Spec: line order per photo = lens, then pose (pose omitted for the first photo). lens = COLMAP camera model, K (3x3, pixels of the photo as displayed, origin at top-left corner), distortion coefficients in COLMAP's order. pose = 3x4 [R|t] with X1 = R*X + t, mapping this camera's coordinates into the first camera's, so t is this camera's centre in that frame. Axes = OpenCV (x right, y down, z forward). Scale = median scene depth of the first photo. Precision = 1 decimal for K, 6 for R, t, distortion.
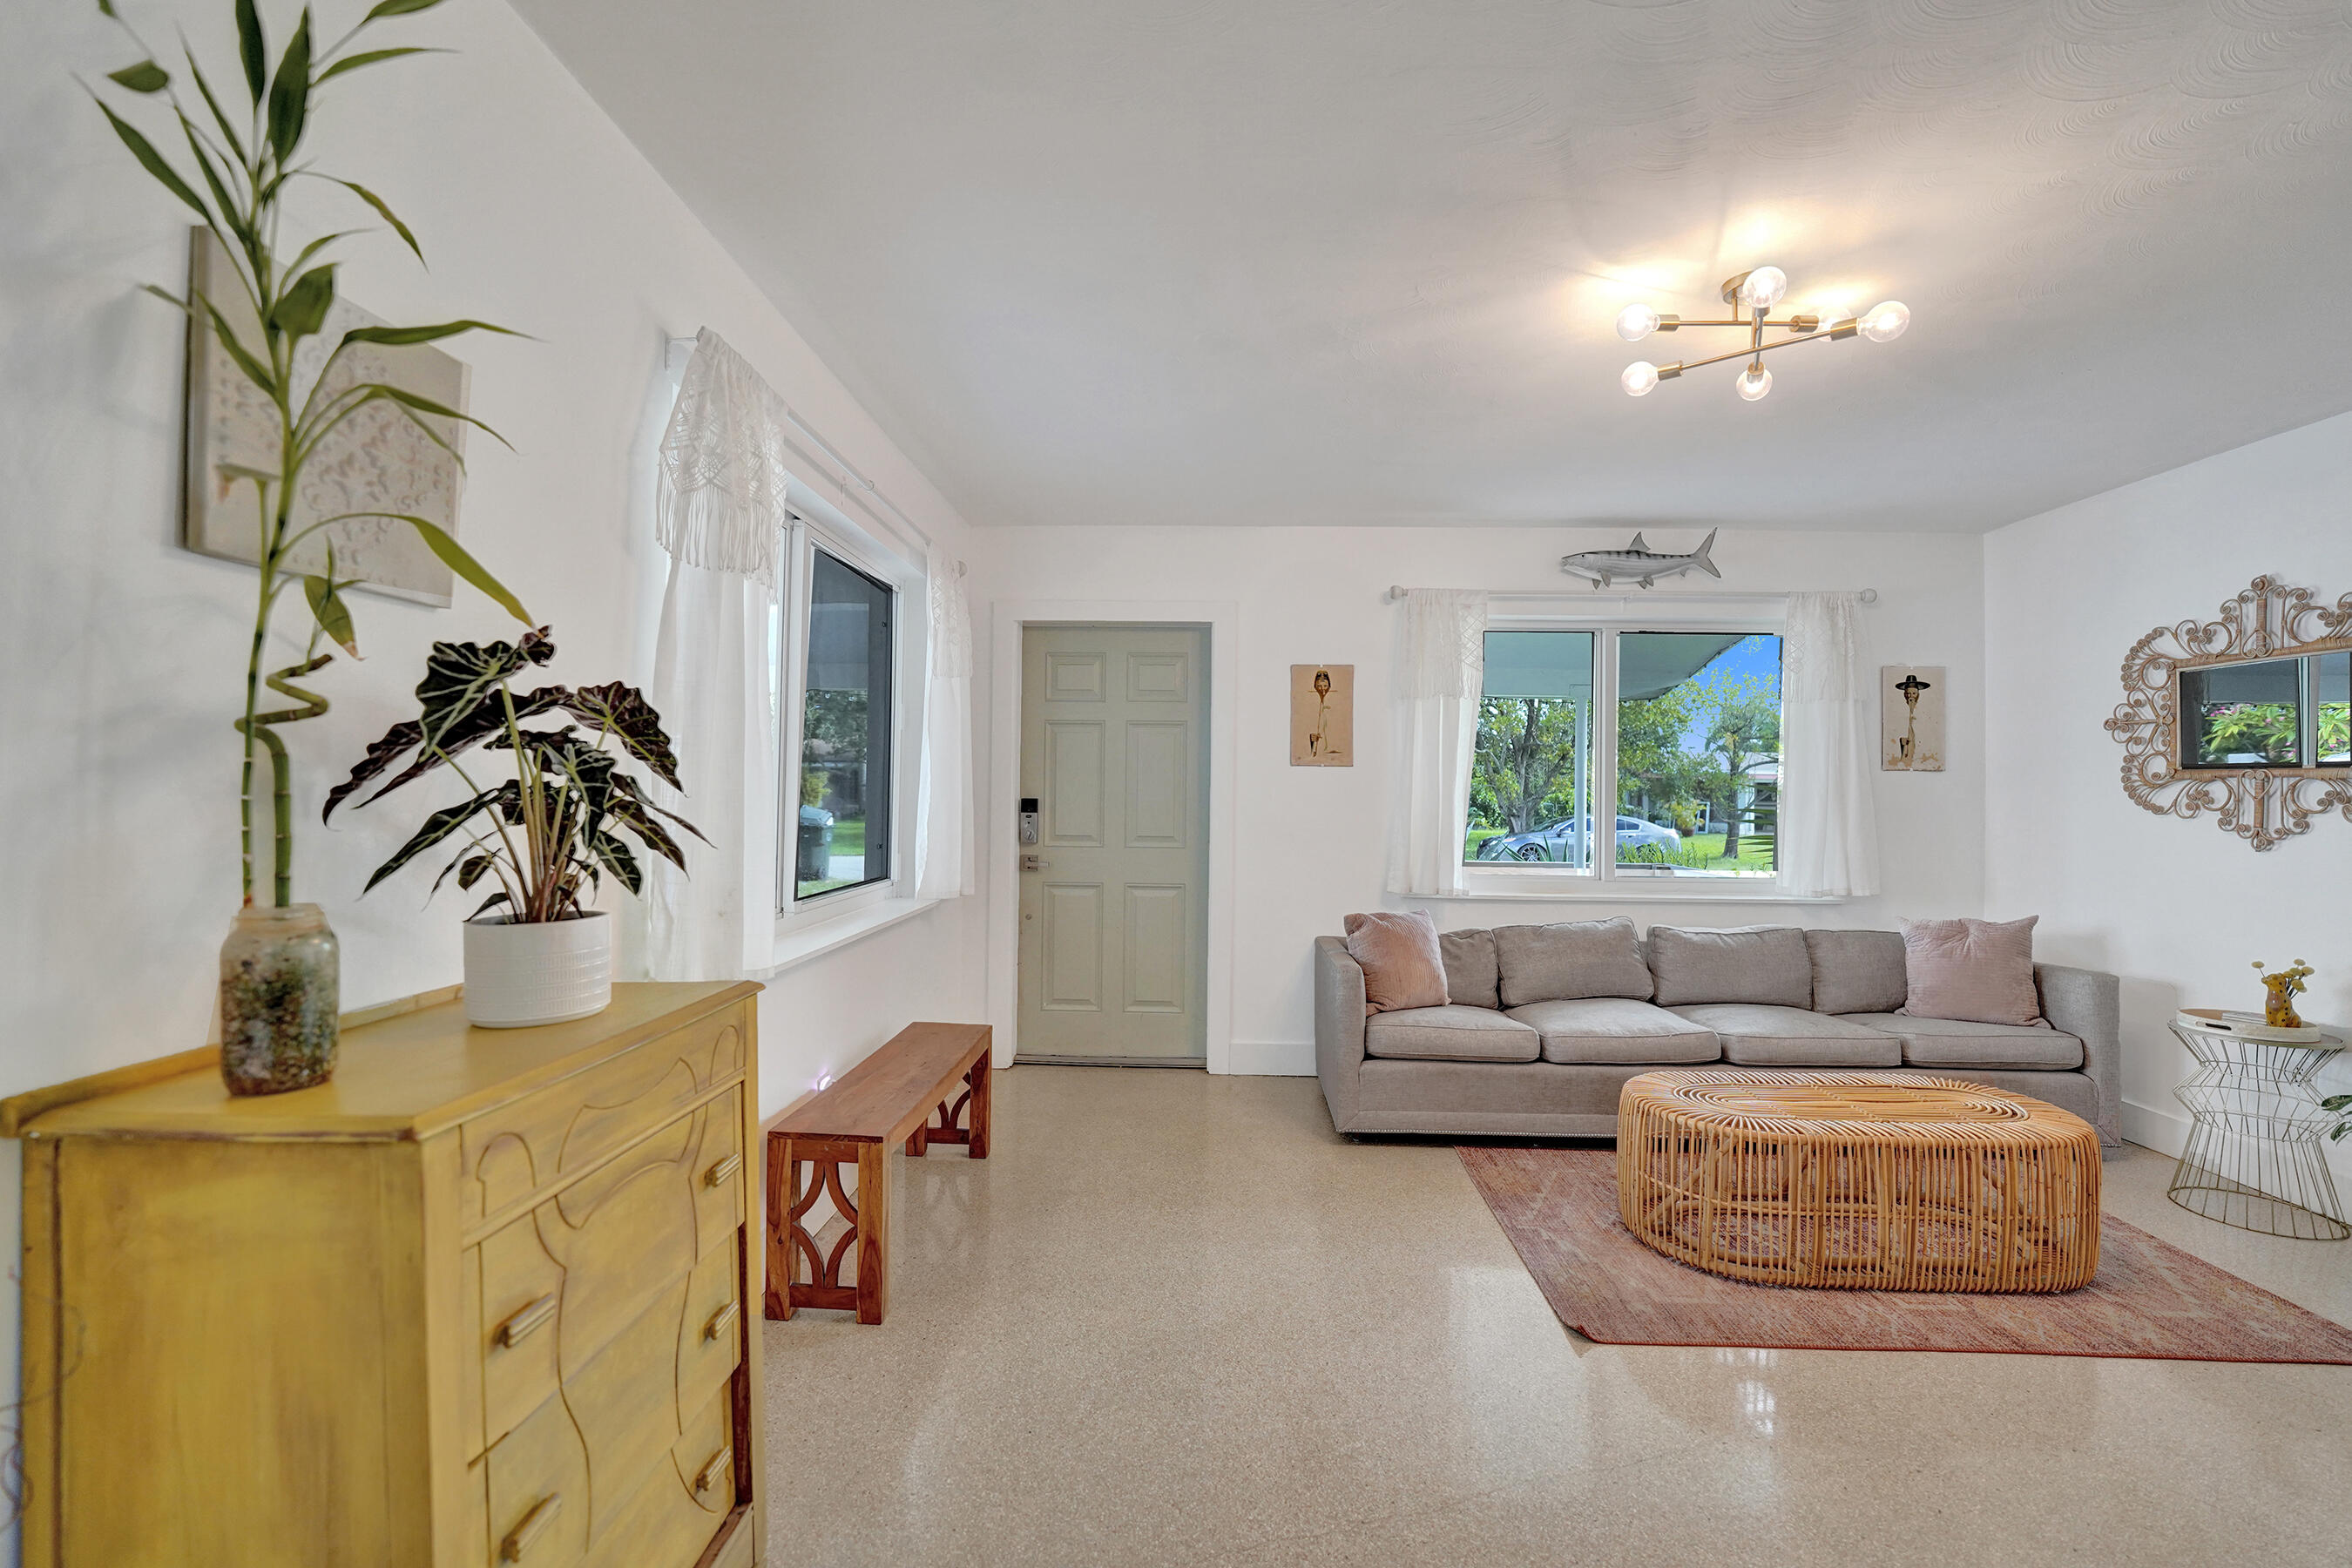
lens RADIAL K [[957.7, 0, 1173.9], [0, 957.7, 777.7], [0, 0, 1]] dist [-0.023525, 0.000776]
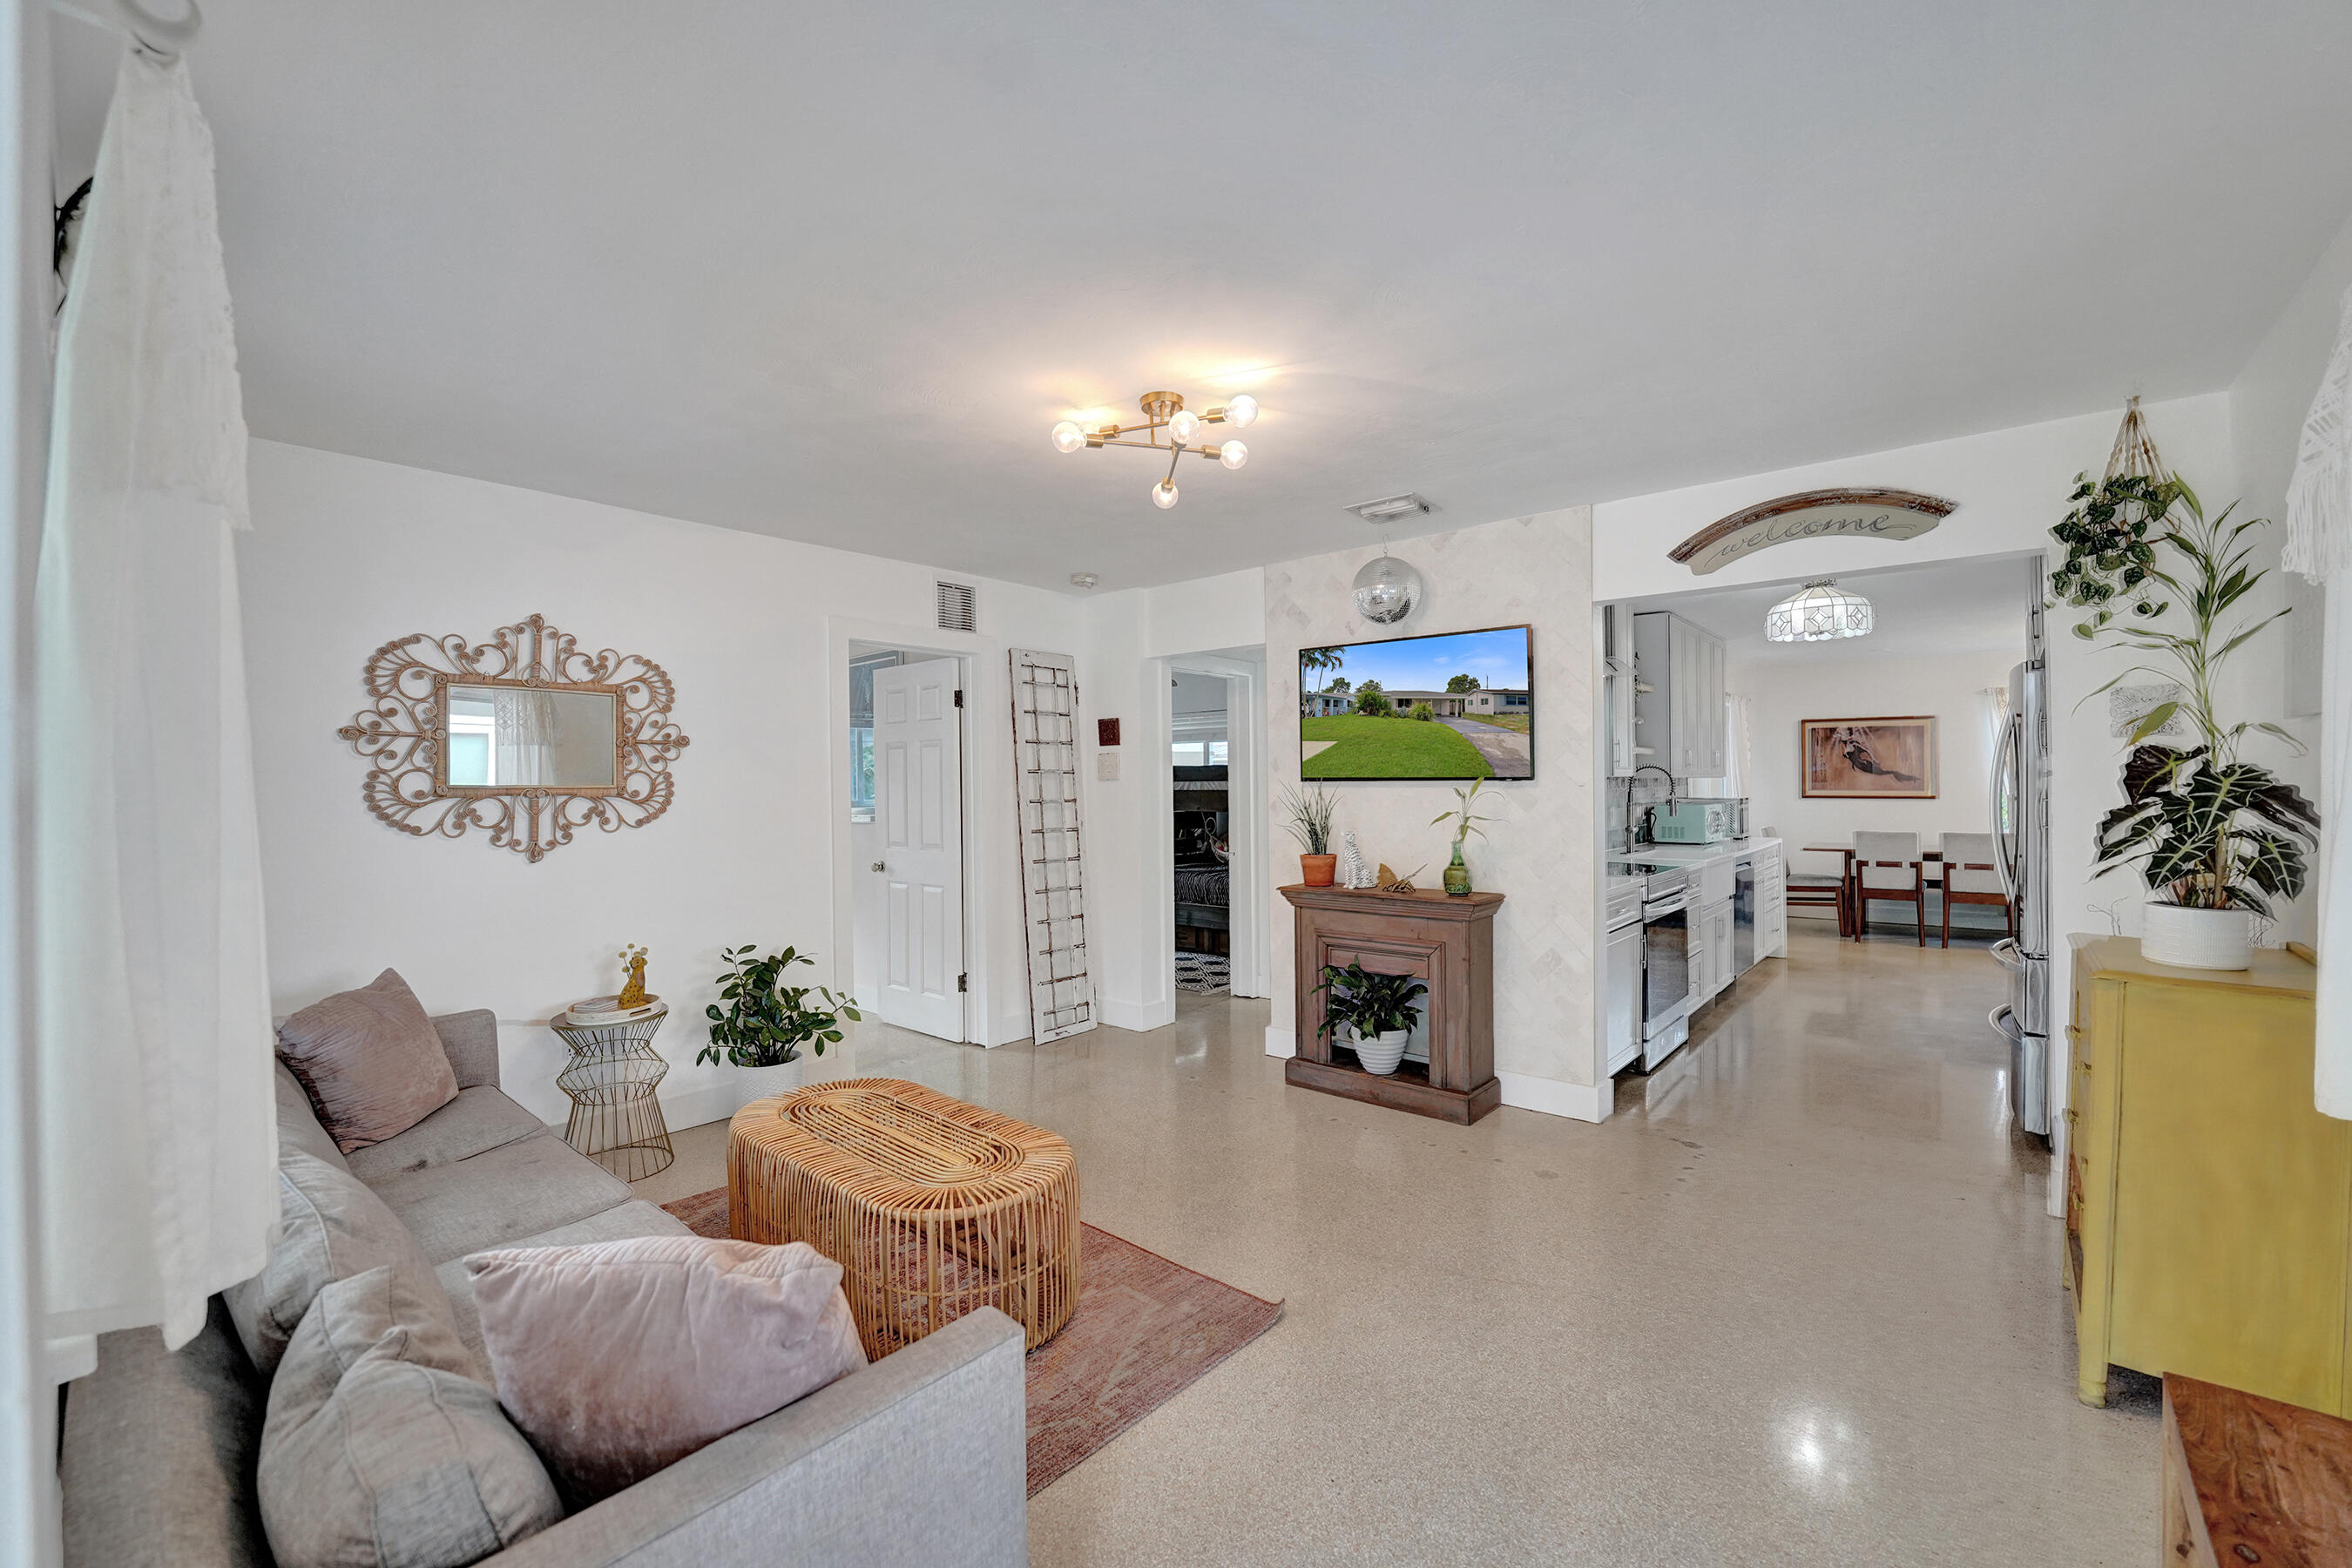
lens RADIAL K [[957.7, 0, 1171.3], [0, 957.7, 775.0], [0, 0, 1]] dist [-0.023525, 0.000776]
pose [[-0.795151, -0.008960, 0.606345, -0.085228], [-0.015693, 0.999860, -0.005804, -0.023132], [-0.606208, -0.014131, -0.795180, 1.091934]]
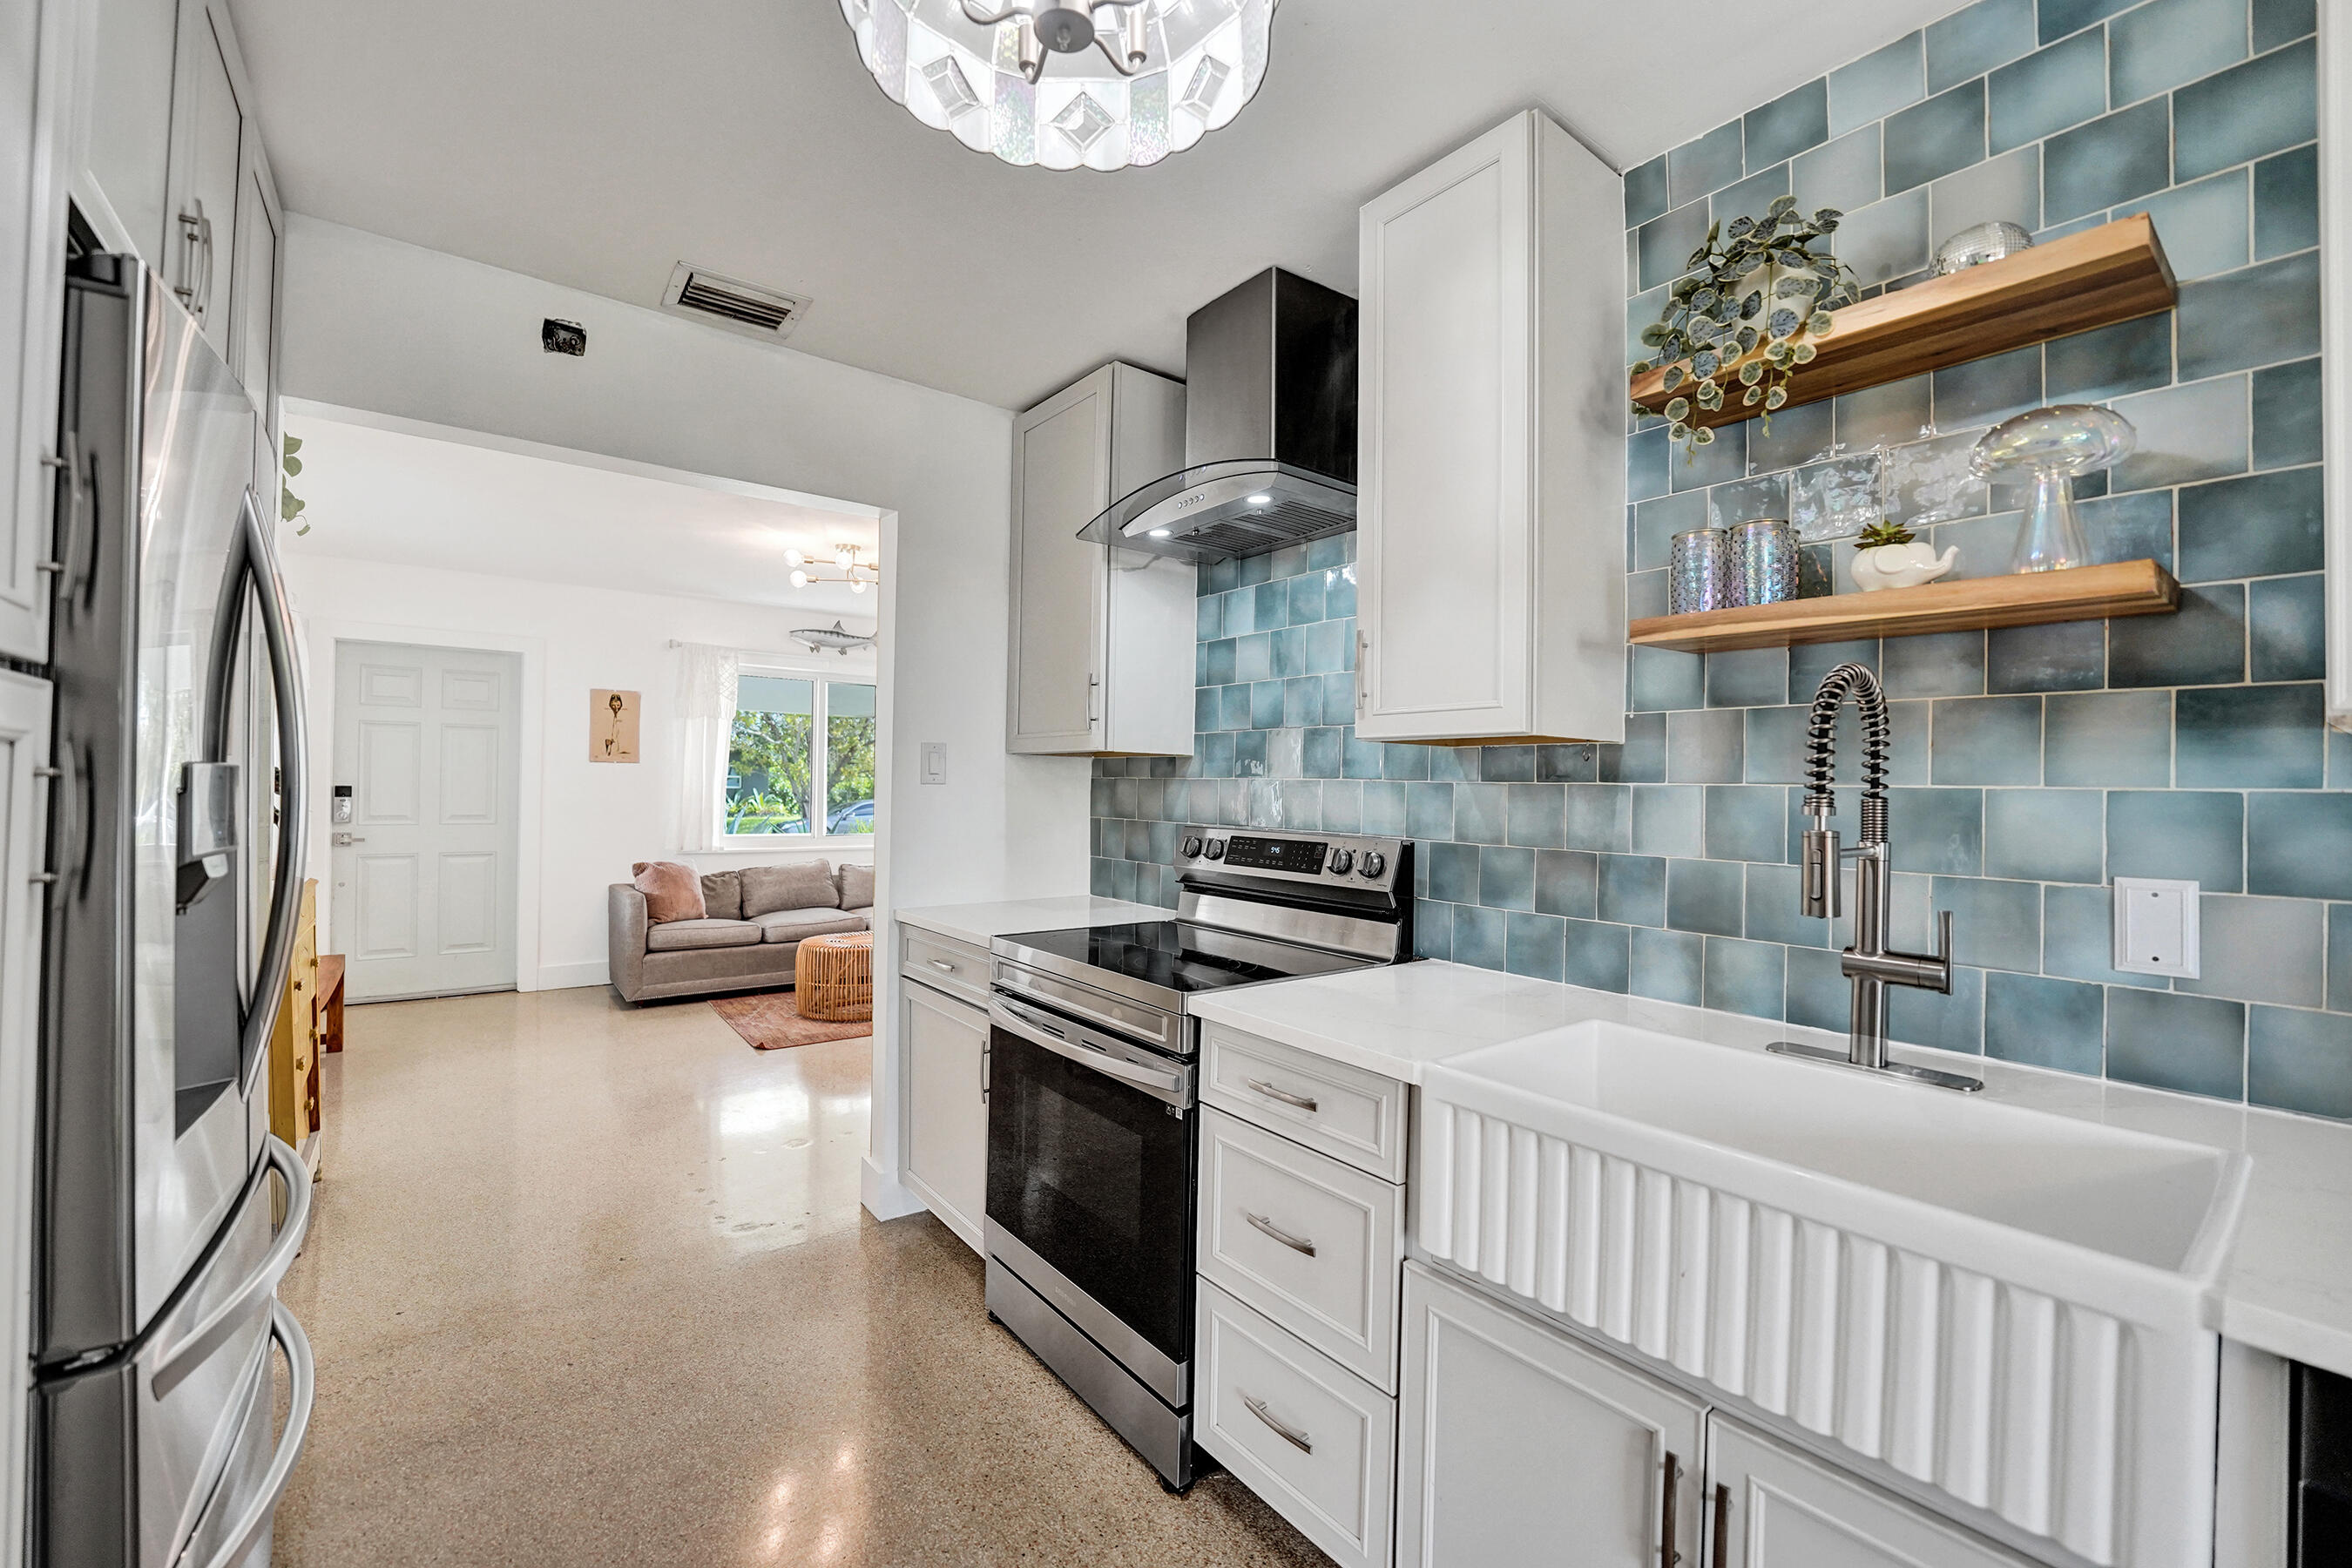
lens RADIAL K [[957.7, 0, 1152.4], [0, 957.7, 781.6], [0, 0, 1]] dist [-0.023525, 0.000776]
pose [[0.778636, 0.003470, 0.627467, -0.118398], [-0.014195, 0.999826, 0.012085, -0.014477], [-0.627316, -0.018316, 0.778550, -0.647446]]
